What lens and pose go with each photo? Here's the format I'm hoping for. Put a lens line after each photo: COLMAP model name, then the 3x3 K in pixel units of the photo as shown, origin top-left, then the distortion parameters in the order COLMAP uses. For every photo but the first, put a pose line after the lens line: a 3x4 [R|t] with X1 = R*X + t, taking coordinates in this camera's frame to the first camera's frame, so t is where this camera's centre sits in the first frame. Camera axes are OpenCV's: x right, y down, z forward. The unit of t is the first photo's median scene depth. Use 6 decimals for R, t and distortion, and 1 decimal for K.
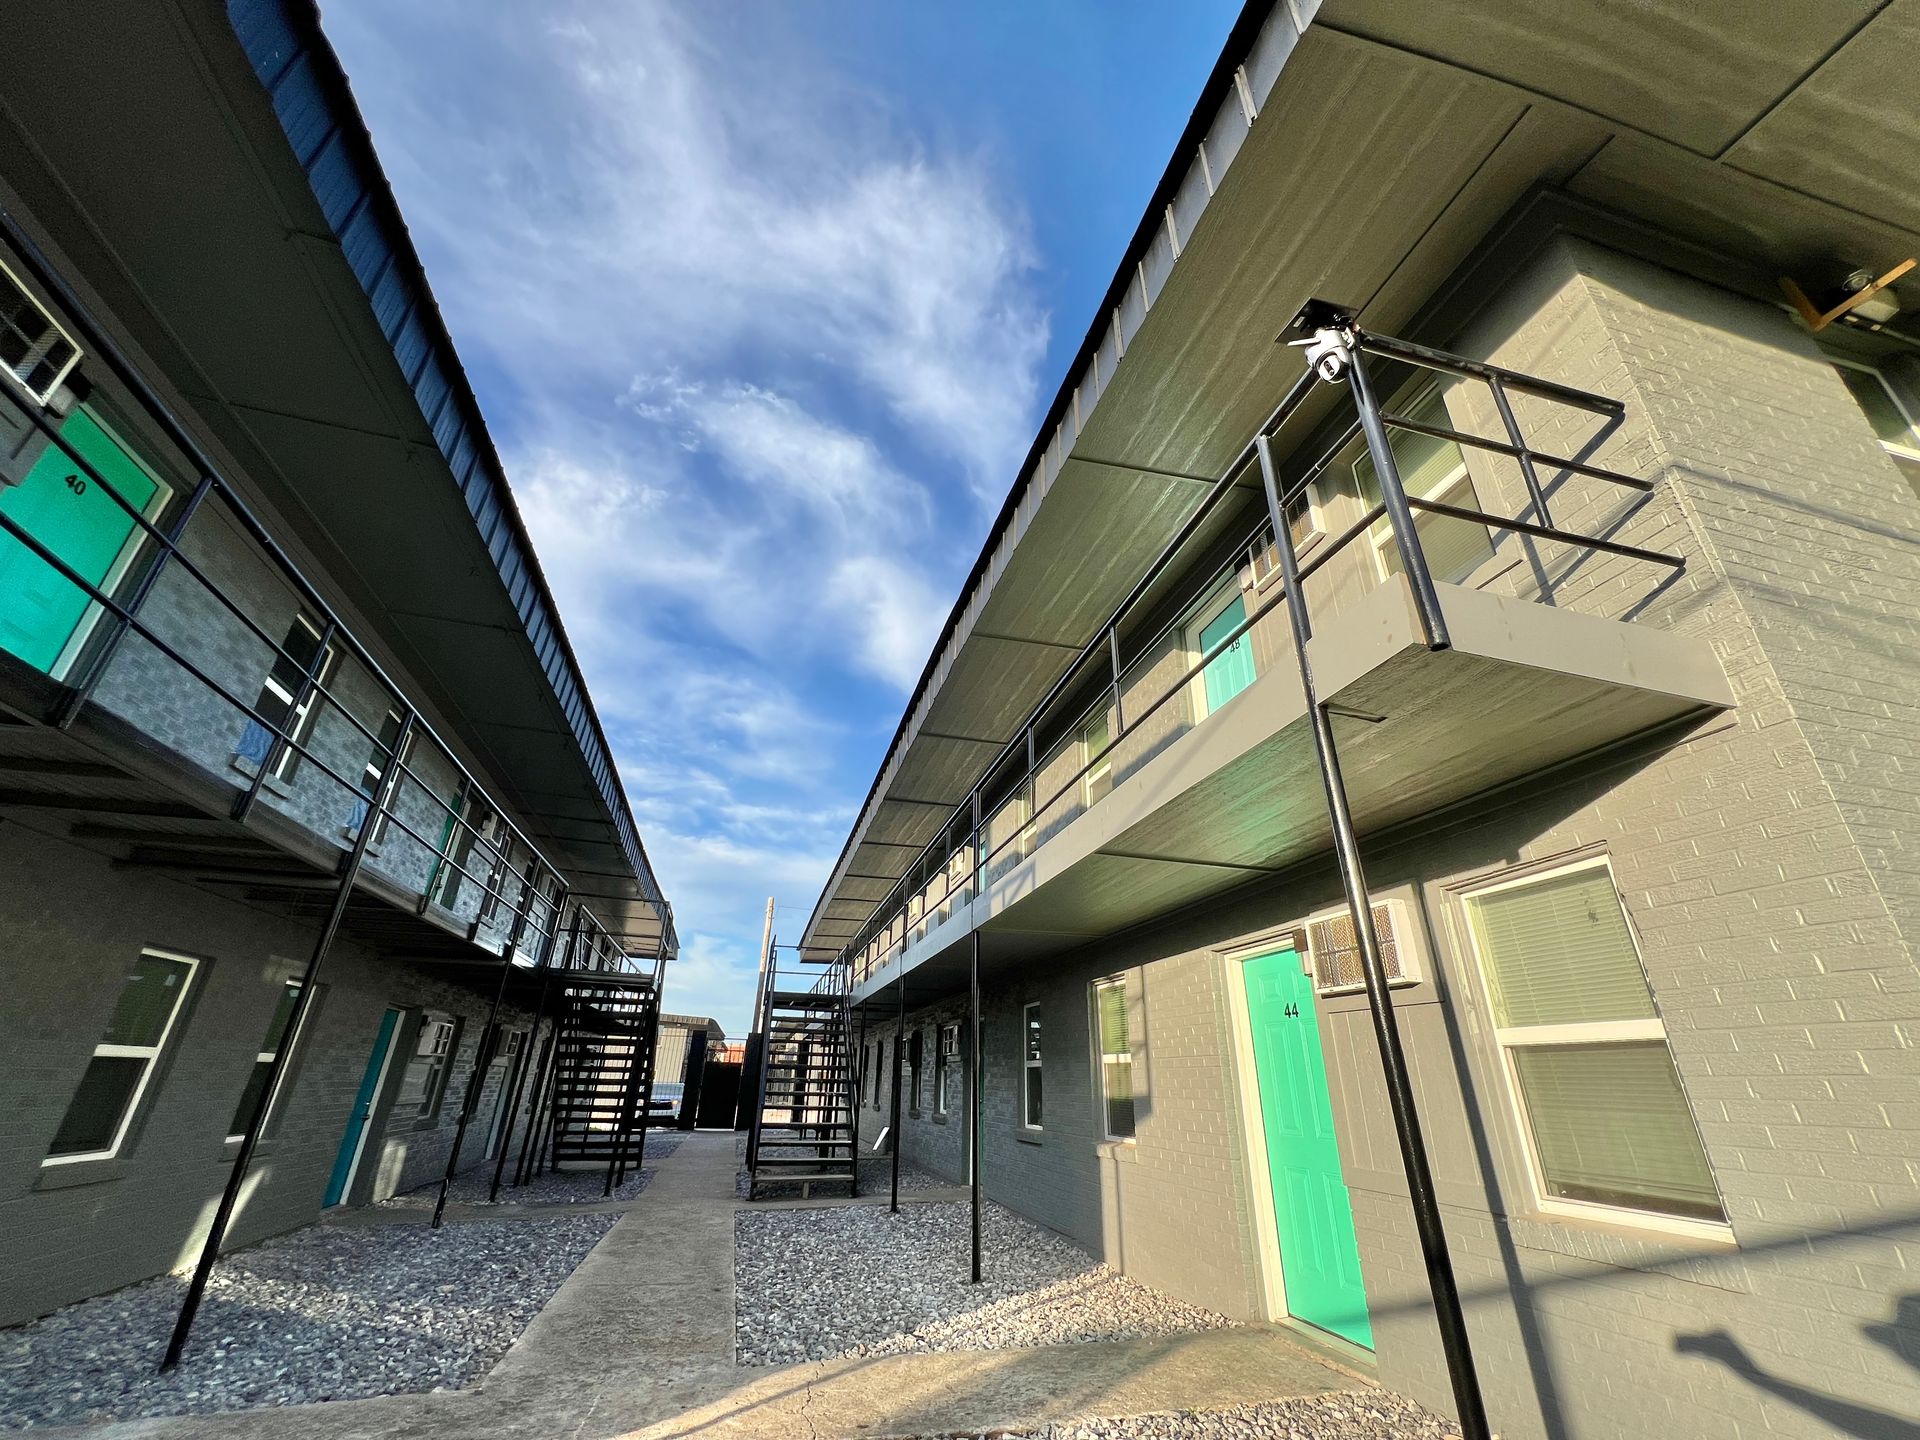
lens RADIAL K [[771.2, 0, 956.7], [0, 771.2, 723.2], [0, 0, 1]] dist [-0.000337, 0.000176]
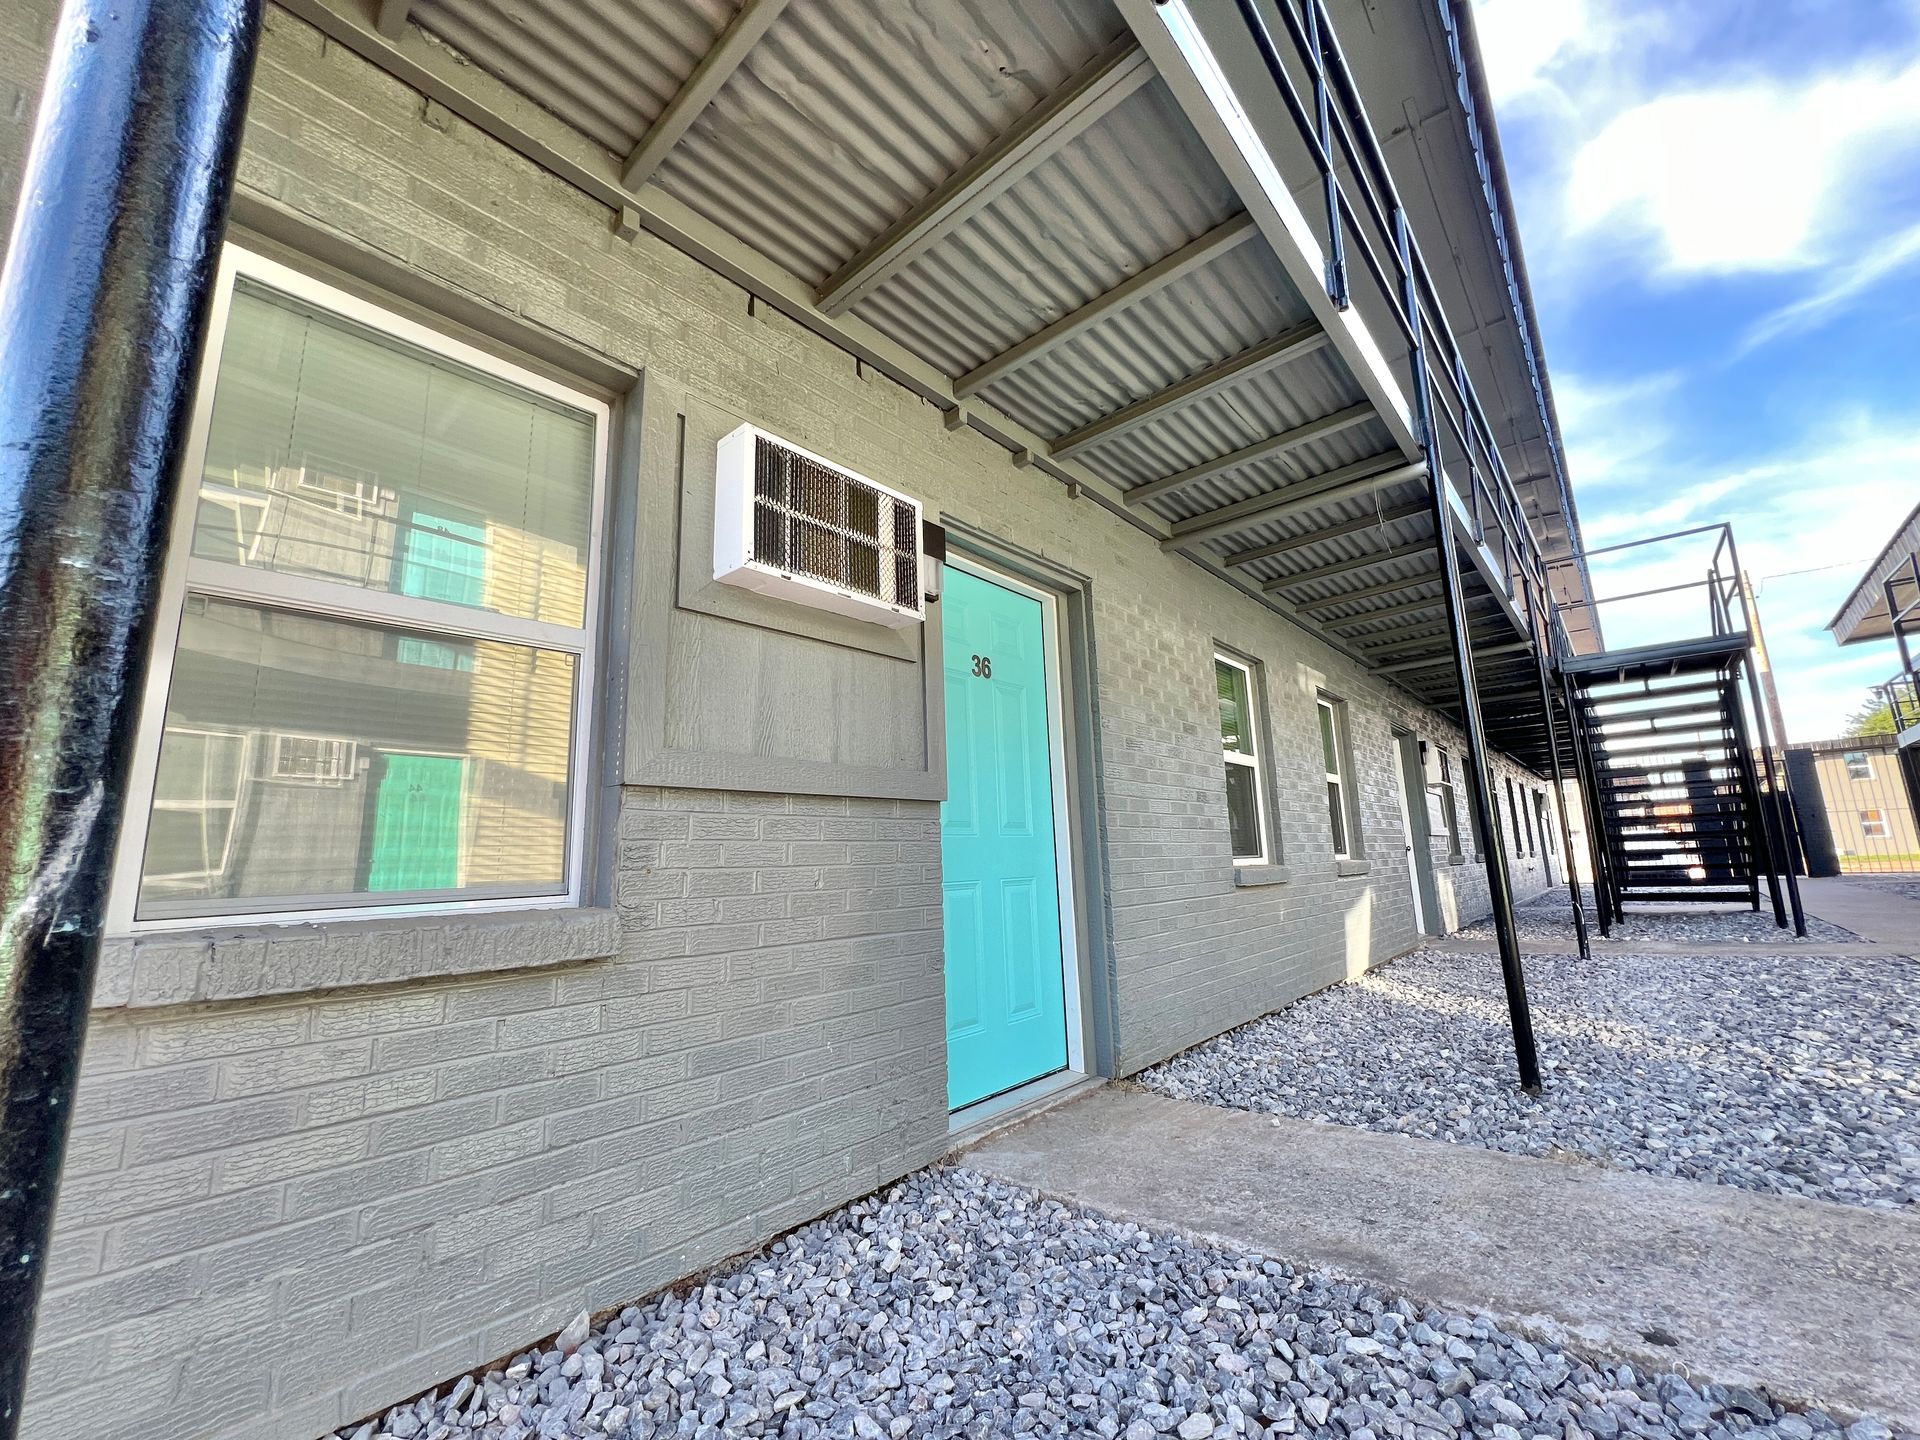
lens RADIAL K [[771.2, 0, 957.4], [0, 771.2, 731.4], [0, 0, 1]] dist [-0.000337, 0.000176]
pose [[0.559670, -0.185390, -0.807713, -0.244914], [0.394427, 0.916774, 0.062879, 0.098816], [0.728832, -0.353775, 0.586214, 0.112776]]
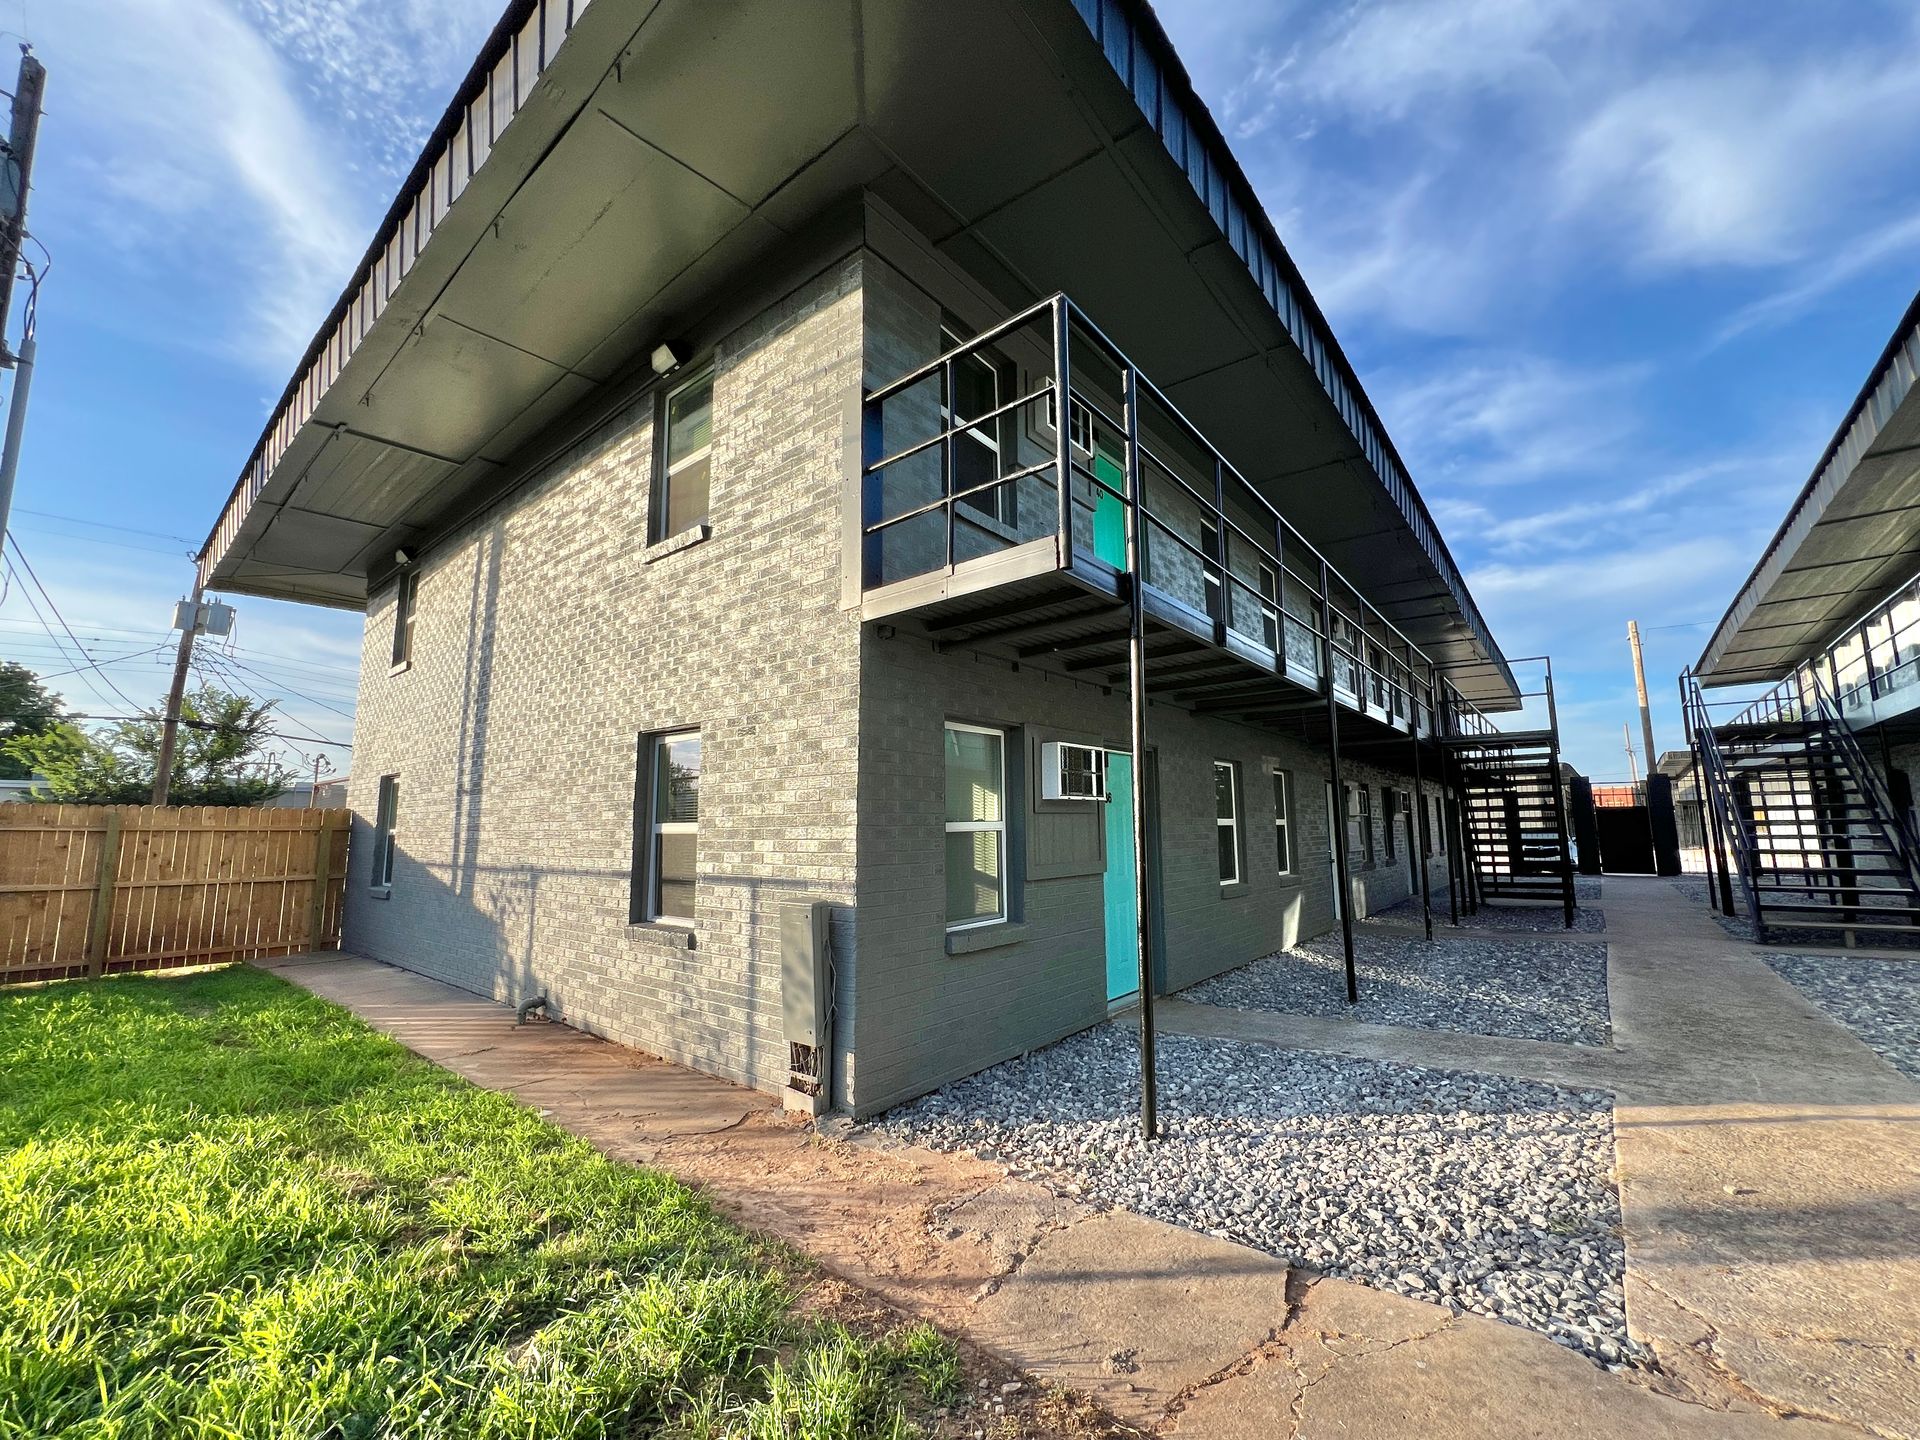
lens RADIAL K [[771.2, 0, 953.1], [0, 771.2, 722.6], [0, 0, 1]] dist [-0.000337, 0.000176]
pose [[0.587803, -0.142208, -0.796407, -0.056425], [0.366838, 0.924259, 0.105714, -0.061226], [0.721053, -0.354292, 0.595449, -0.122334]]
